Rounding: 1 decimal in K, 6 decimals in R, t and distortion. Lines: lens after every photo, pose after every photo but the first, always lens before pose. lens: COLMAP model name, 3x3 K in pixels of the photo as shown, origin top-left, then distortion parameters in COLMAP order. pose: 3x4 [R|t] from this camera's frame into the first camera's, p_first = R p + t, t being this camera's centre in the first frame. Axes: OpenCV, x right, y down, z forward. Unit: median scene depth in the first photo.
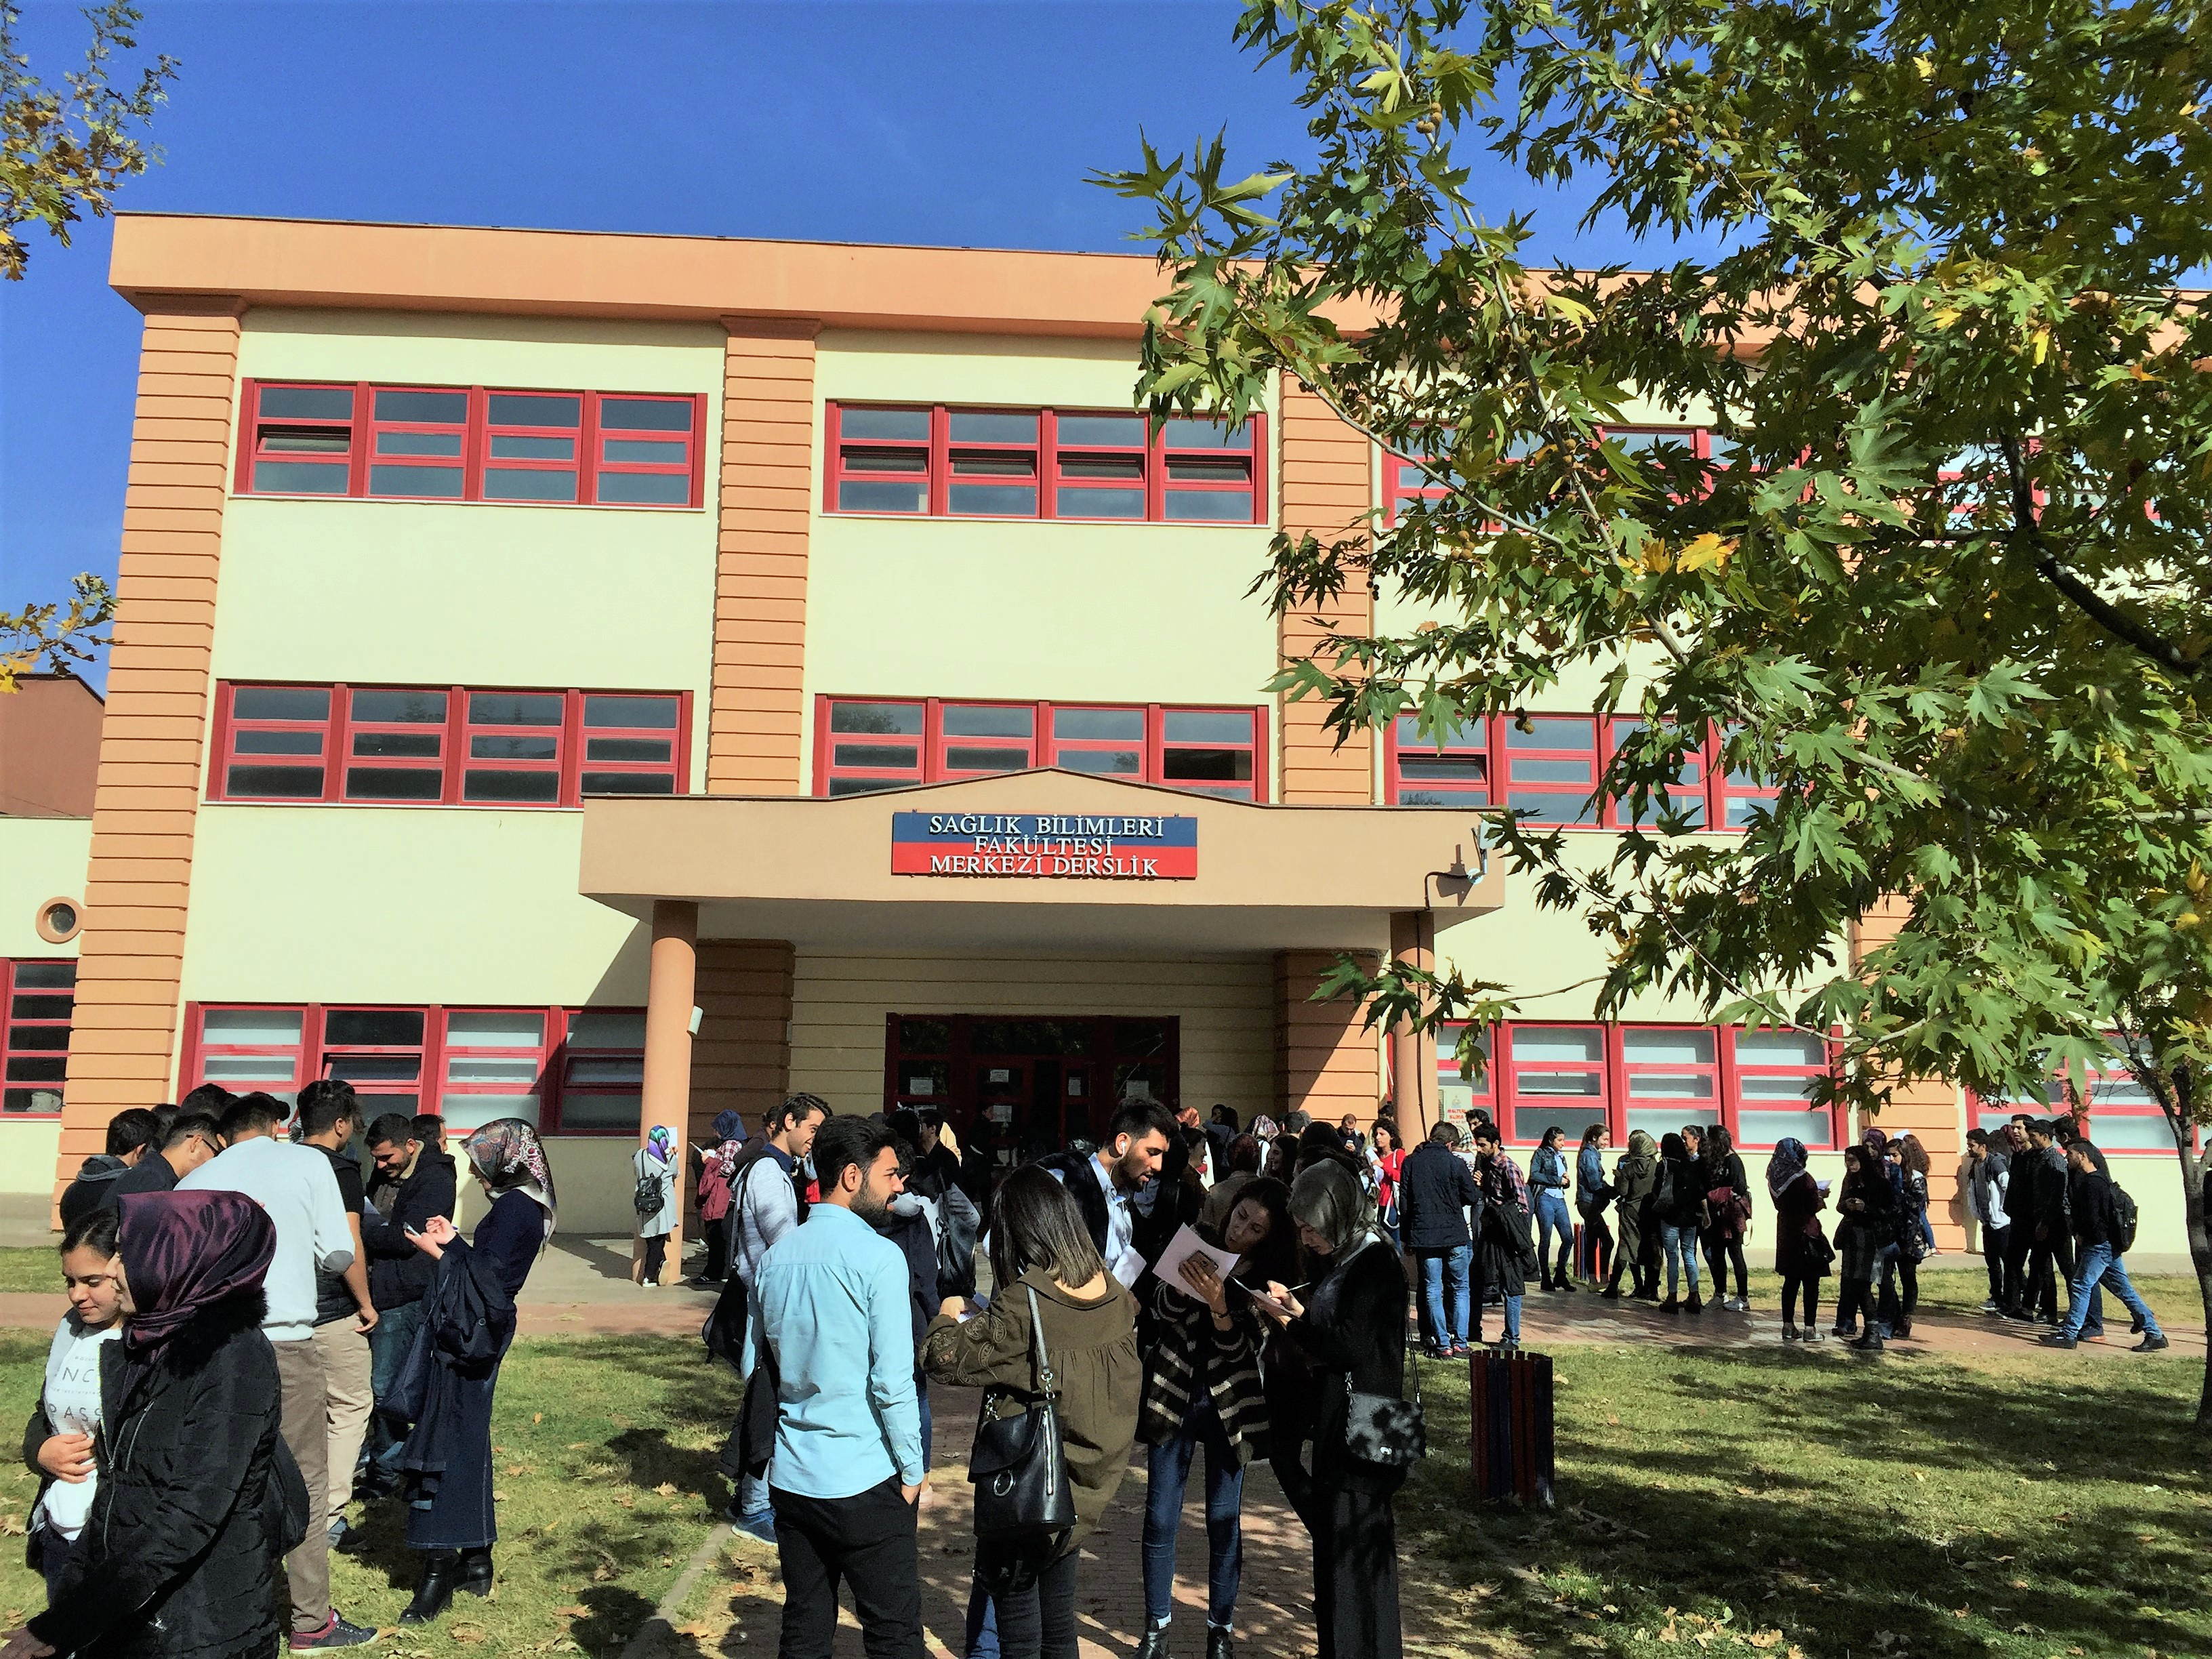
lens RADIAL K [[1929.6, 0, 1102.2], [0, 1929.6, 829.4], [0, 0, 1]] dist [0.040895, 0.001849]
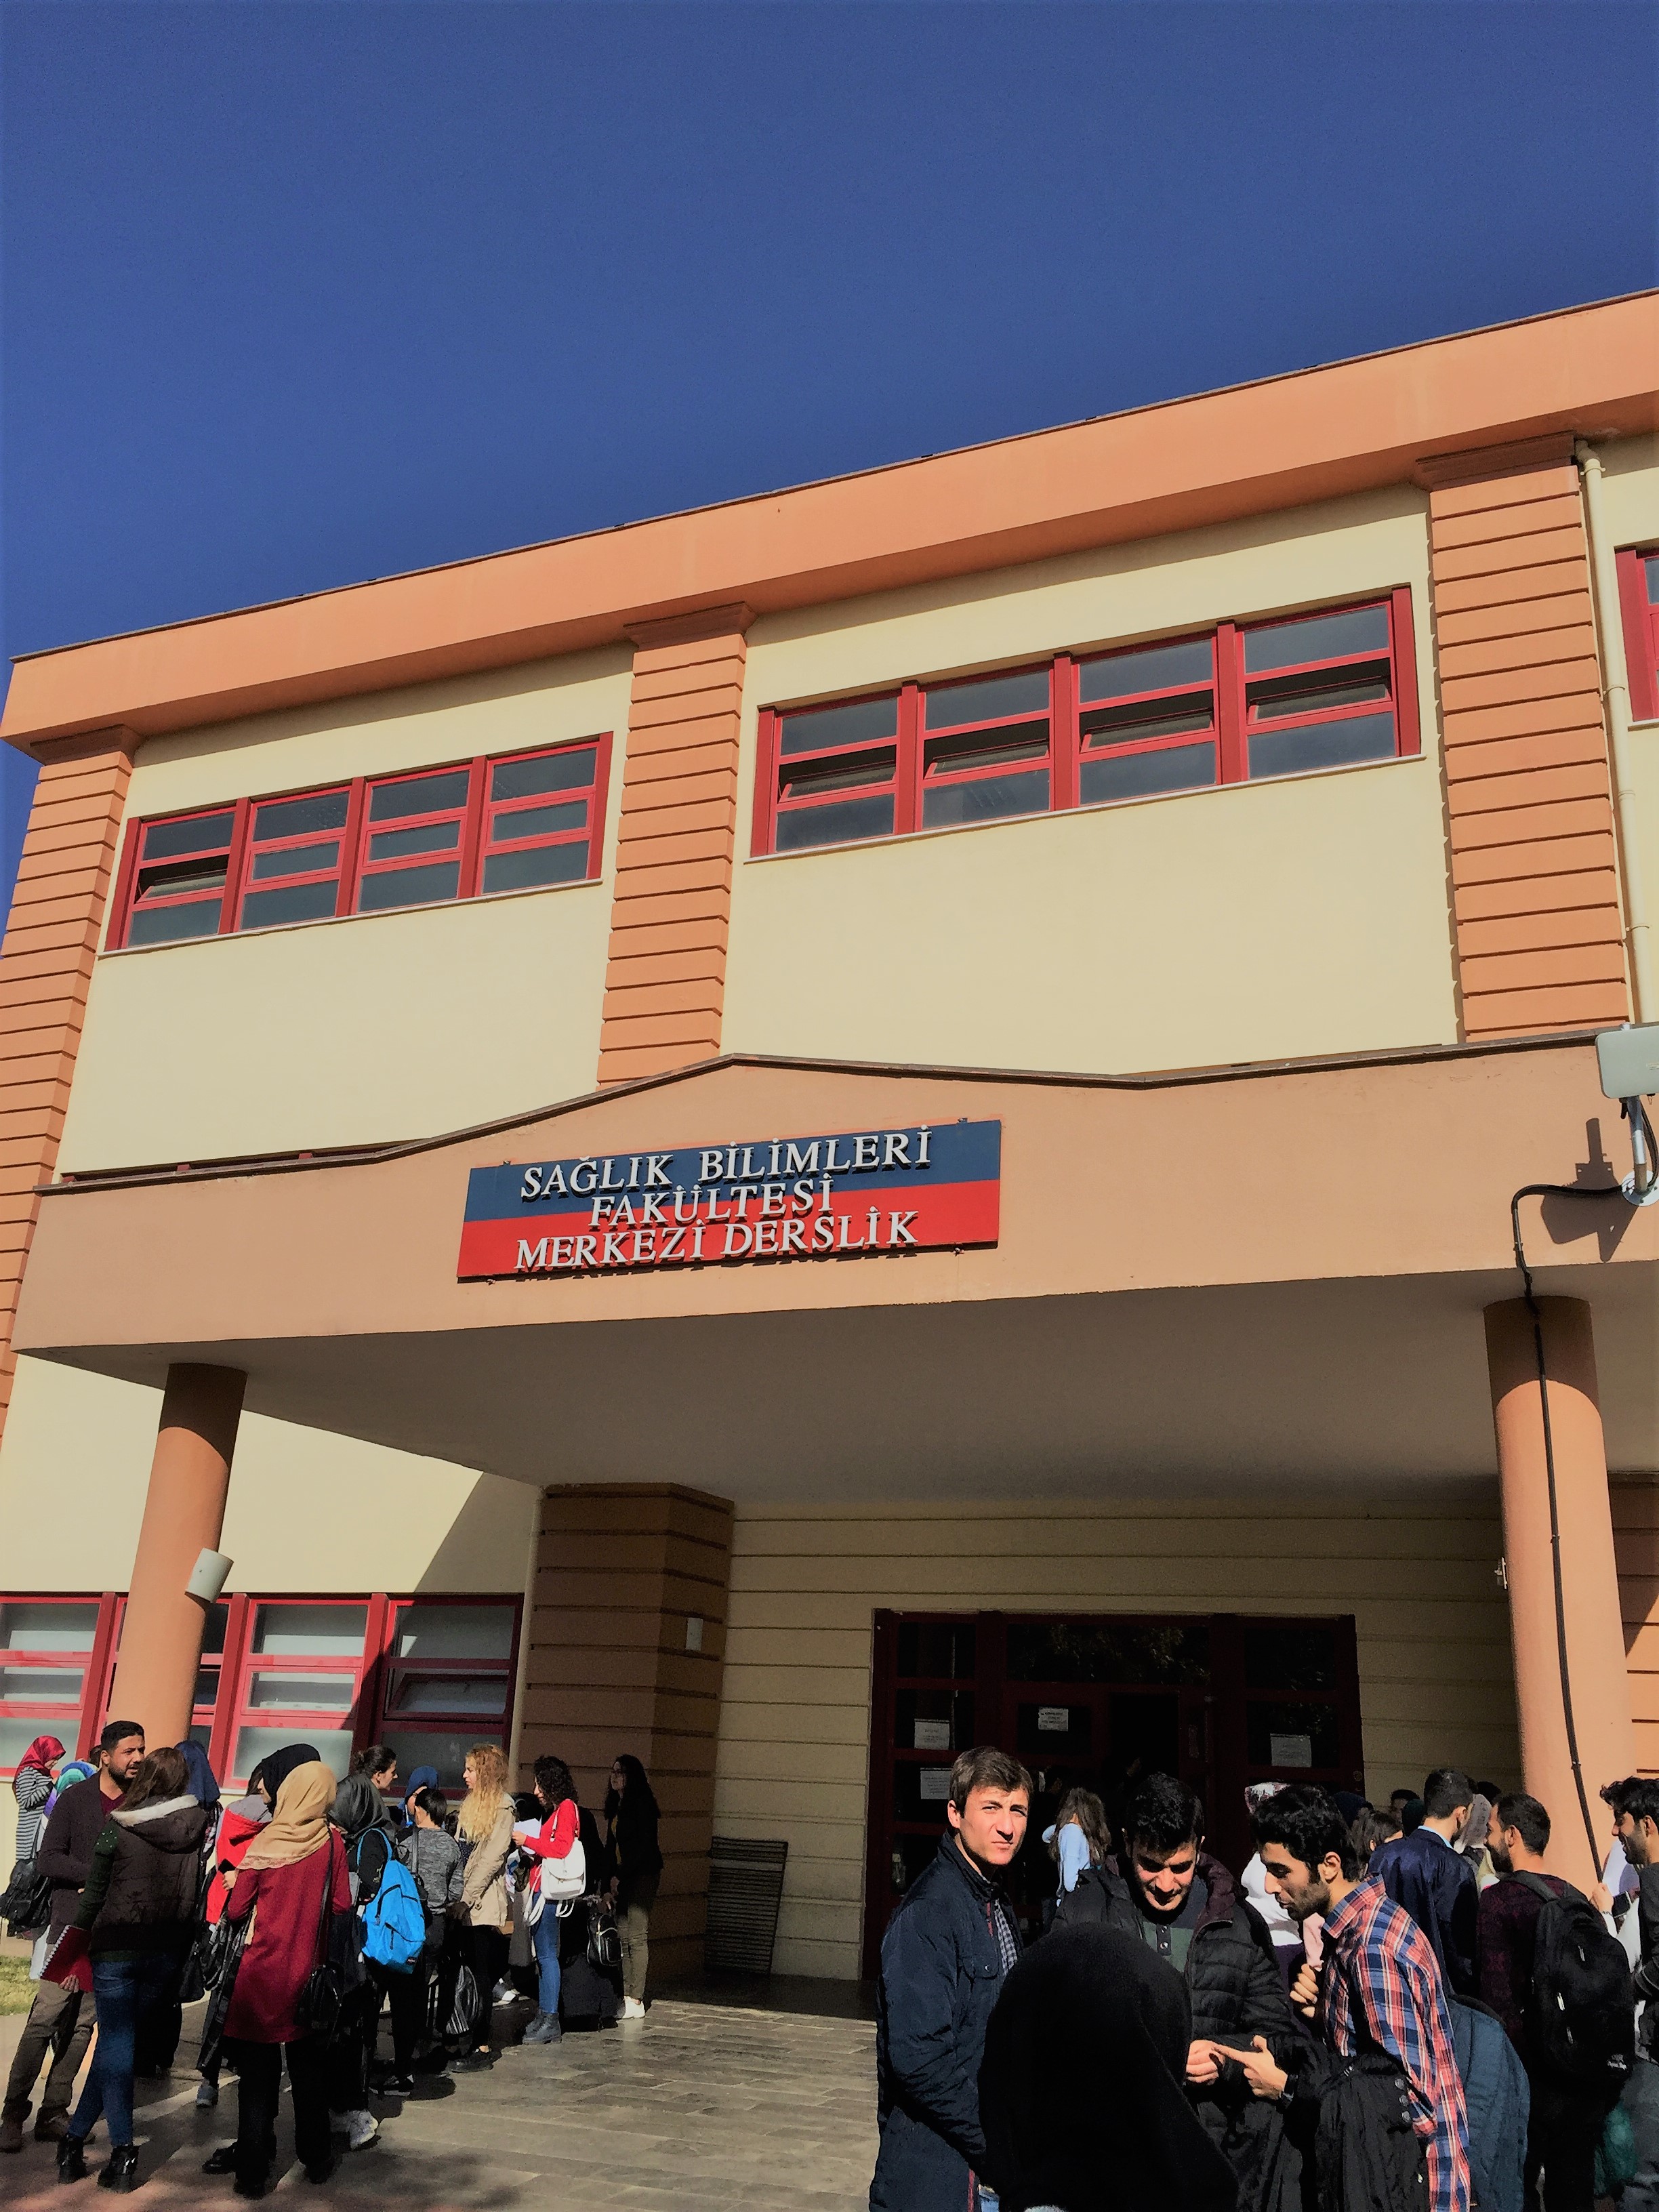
lens RADIAL K [[1929.6, 0, 836.9], [0, 1929.6, 1093.2], [0, 0, 1]] dist [0.040895, 0.001849]
pose [[0.901481, -0.115752, -0.417054, 0.162633], [0.026004, 0.976320, -0.214764, 0.067957], [0.432038, 0.182761, 0.883143, 0.421978]]
